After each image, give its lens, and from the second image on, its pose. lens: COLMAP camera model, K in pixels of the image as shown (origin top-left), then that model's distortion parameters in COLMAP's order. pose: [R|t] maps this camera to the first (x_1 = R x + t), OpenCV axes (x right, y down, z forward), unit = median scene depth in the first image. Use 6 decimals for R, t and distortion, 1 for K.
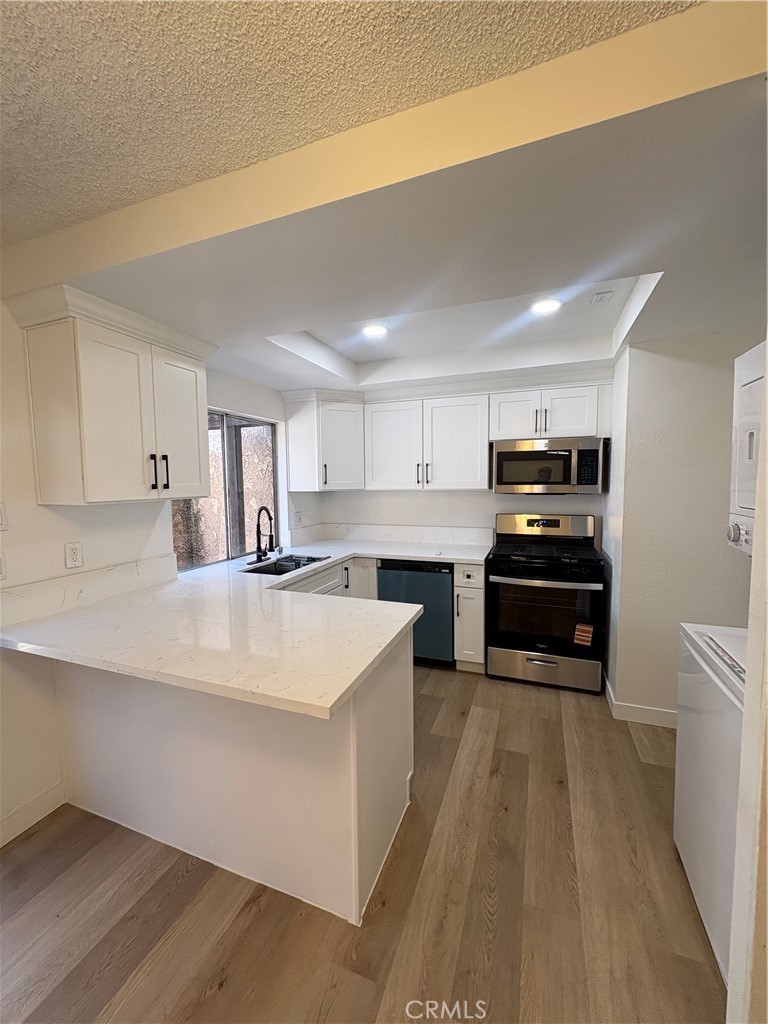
lens RADIAL K [[407.7, 0, 383.1], [0, 407.7, 510.7], [0, 0, 1]] dist [0.000202, -0.000405]
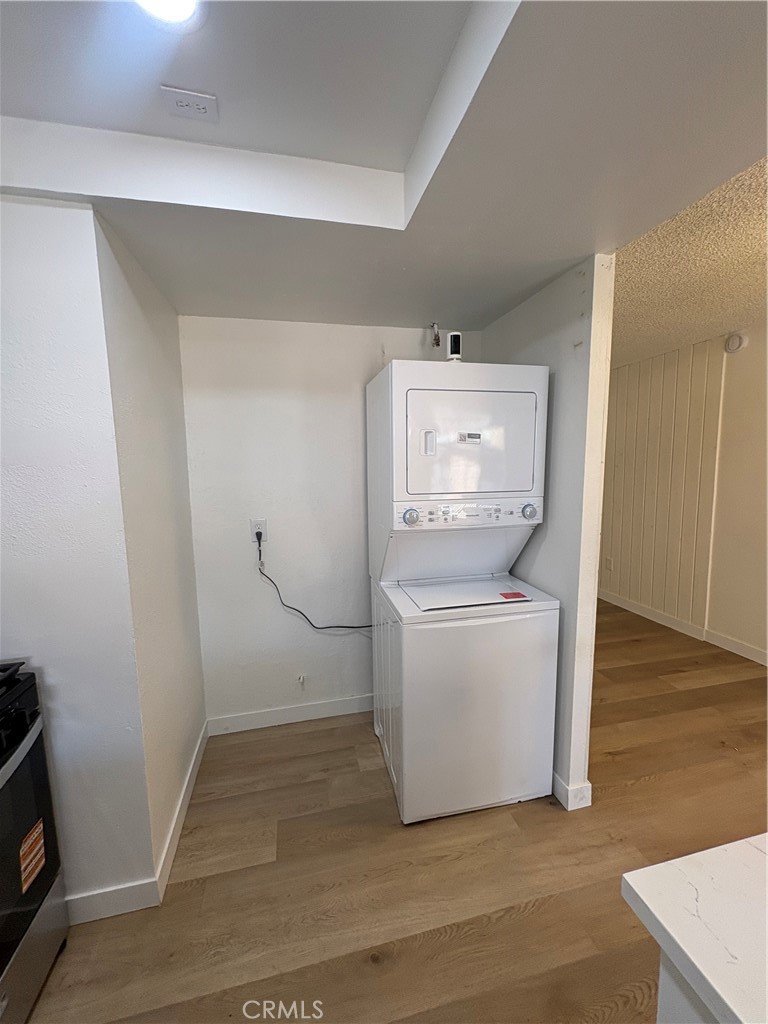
lens RADIAL K [[407.7, 0, 384.0], [0, 407.7, 510.9], [0, 0, 1]] dist [0.000202, -0.000405]
pose [[-0.556601, -0.077317, 0.827174, -0.024970], [0.085863, 0.984974, 0.149843, -0.073391], [-0.826331, 0.154427, -0.541599, 0.873464]]
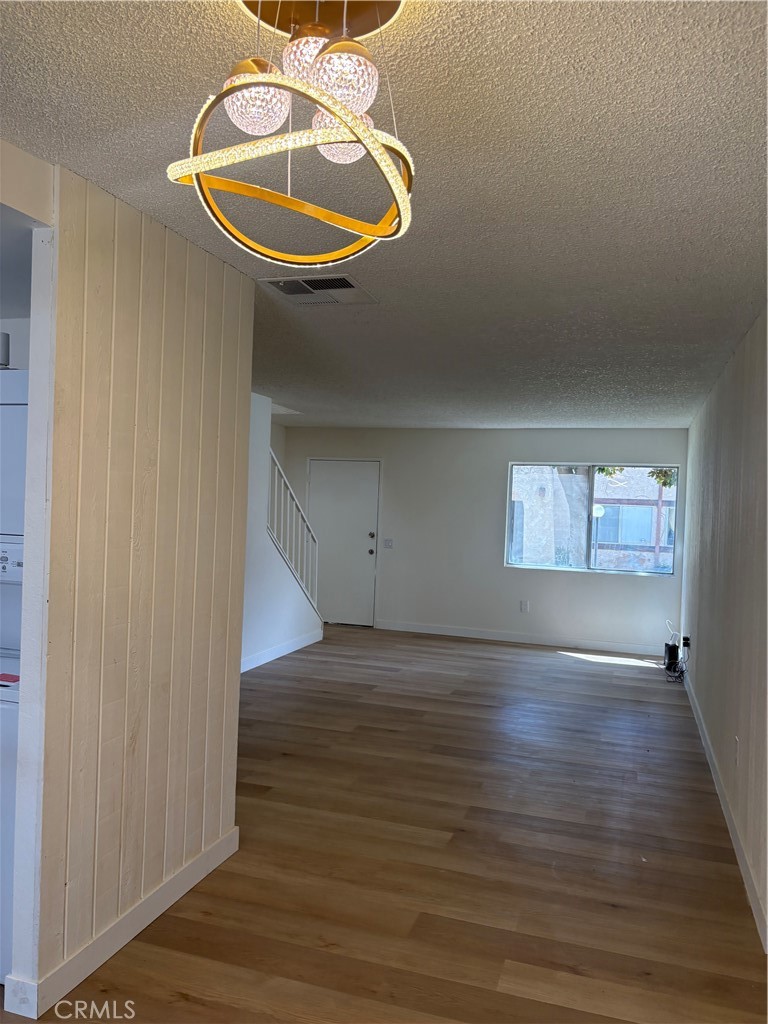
lens RADIAL K [[778.0, 0, 376.5], [0, 778.0, 511.0], [0, 0, 1]] dist [0.001296, -0.005223]
pose [[-0.041003, -0.004236, 0.999150, -0.520392], [0.045594, 0.998941, 0.006106, -0.006647], [-0.998118, 0.045805, -0.040767, -0.006637]]
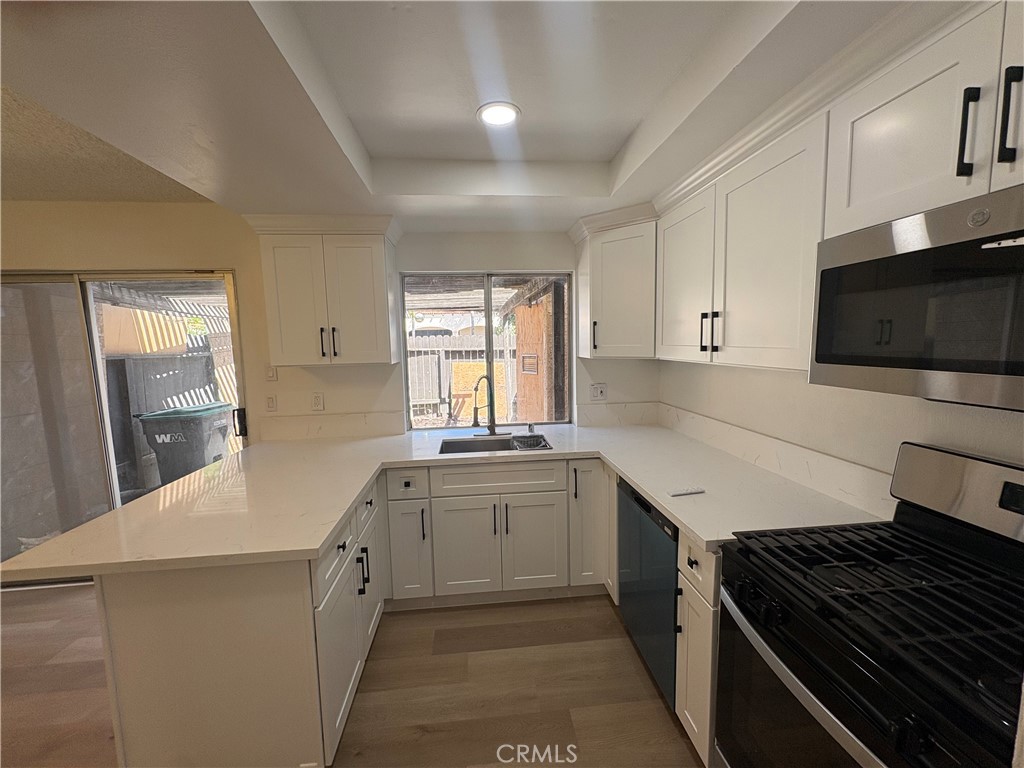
lens RADIAL K [[407.7, 0, 513.1], [0, 407.7, 383.8], [0, 0, 1]] dist [0.000202, -0.000405]
pose [[0.451955, 0.094961, -0.886972, 0.545335], [-0.048023, 0.995466, 0.082107, -0.069178], [0.890747, 0.005486, 0.454466, 0.670546]]
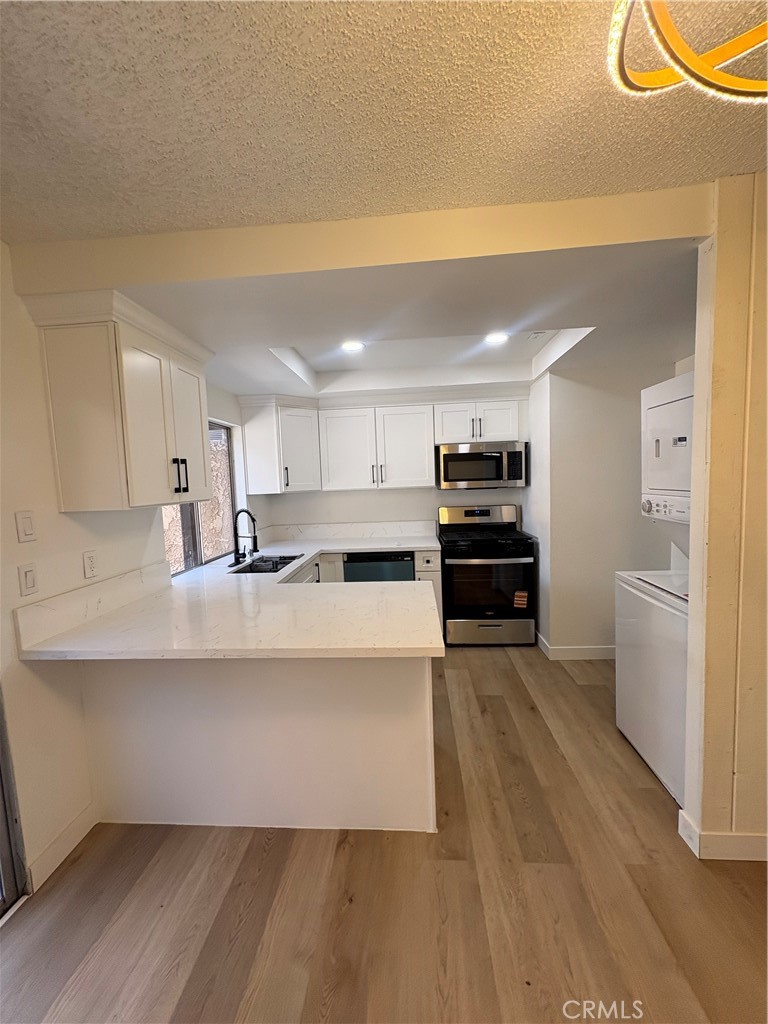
lens RADIAL K [[407.7, 0, 383.4], [0, 407.7, 510.1], [0, 0, 1]] dist [0.000202, -0.000405]
pose [[0.957105, -0.046618, 0.285968, -0.255920], [0.049153, 0.998790, -0.001689, 0.012151], [-0.285543, 0.015673, 0.958238, -0.081658]]
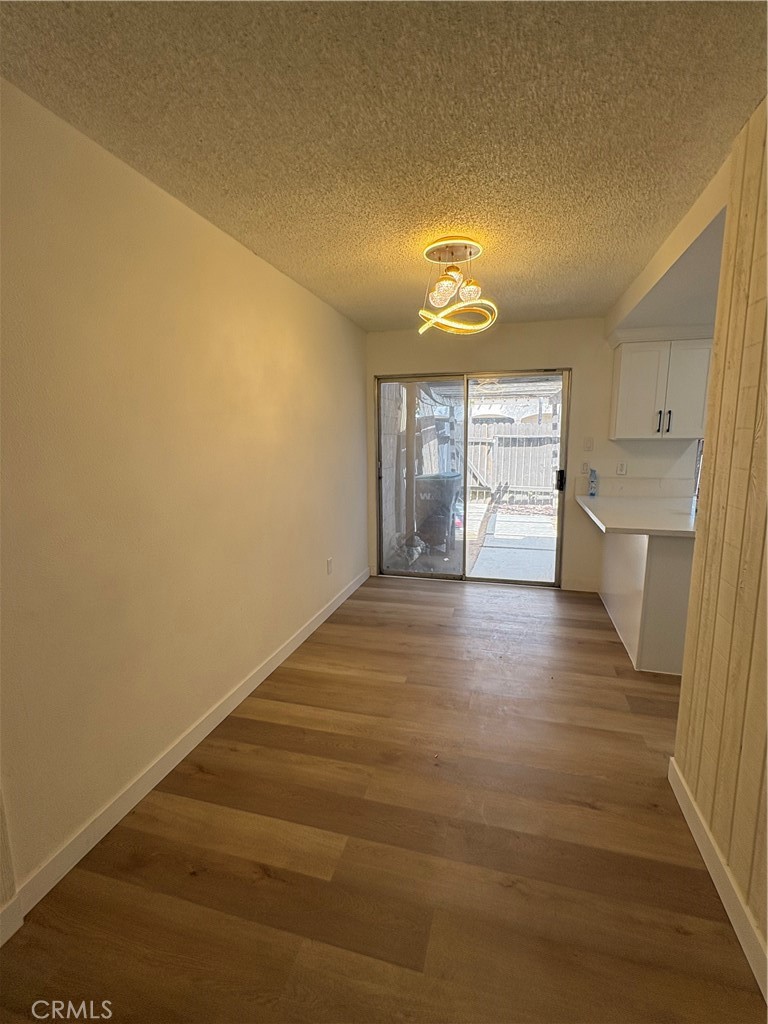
lens RADIAL K [[472.1, 0, 383.7], [0, 472.1, 508.5], [0, 0, 1]] dist [0.000351, 0.000268]
pose [[0.088863, 0.167510, -0.981857, 0.884606], [-0.071108, 0.984309, 0.161493, 0.015259], [0.993502, 0.055467, 0.099380, -0.190529]]
